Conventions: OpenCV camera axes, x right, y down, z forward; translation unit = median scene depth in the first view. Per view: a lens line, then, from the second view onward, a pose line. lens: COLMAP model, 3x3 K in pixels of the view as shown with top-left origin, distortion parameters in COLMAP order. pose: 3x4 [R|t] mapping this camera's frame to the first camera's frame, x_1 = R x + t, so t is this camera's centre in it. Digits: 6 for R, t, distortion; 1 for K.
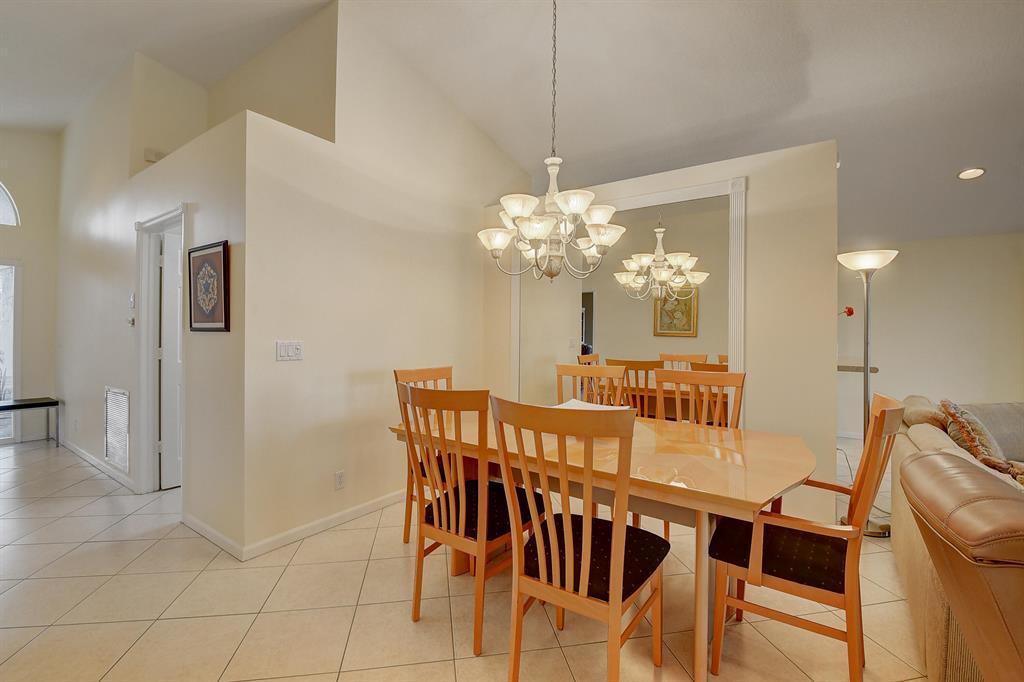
lens RADIAL K [[456.5, 0, 501.8], [0, 456.5, 330.4], [0, 0, 1]] dist [-0.033602, -0.001291]
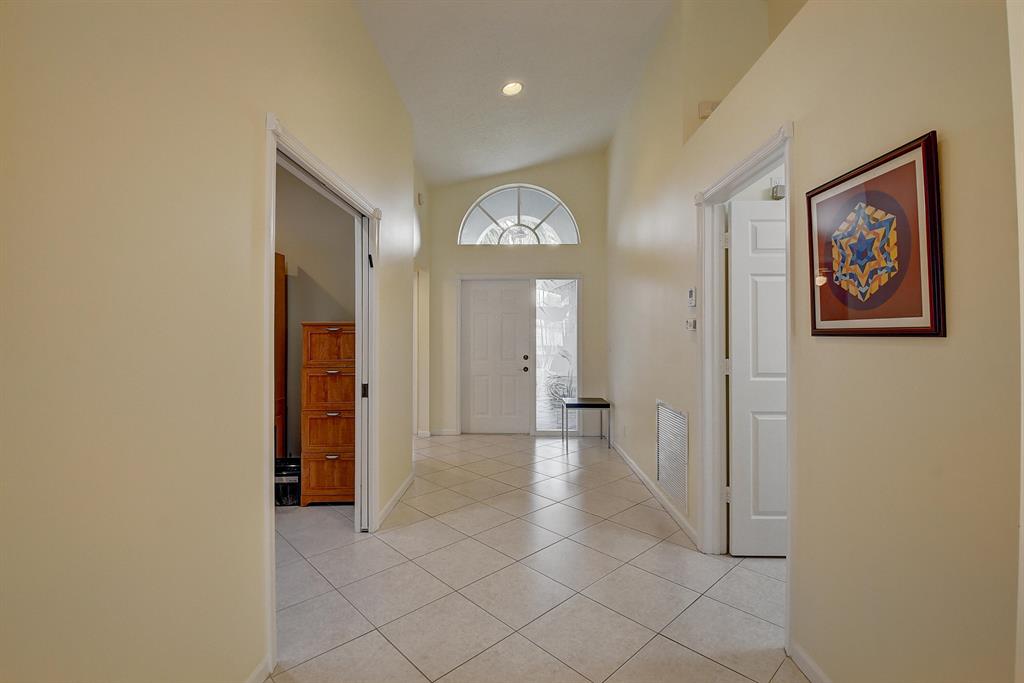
lens RADIAL K [[452.3, 0, 510.2], [0, 452.3, 331.4], [0, 0, 1]] dist [0.021673, -0.030259]
pose [[0.554915, -0.013966, -0.831789, -0.253215], [0.007366, 0.999902, -0.011874, 0.000014], [0.831874, 0.000462, 0.554964, 0.215026]]
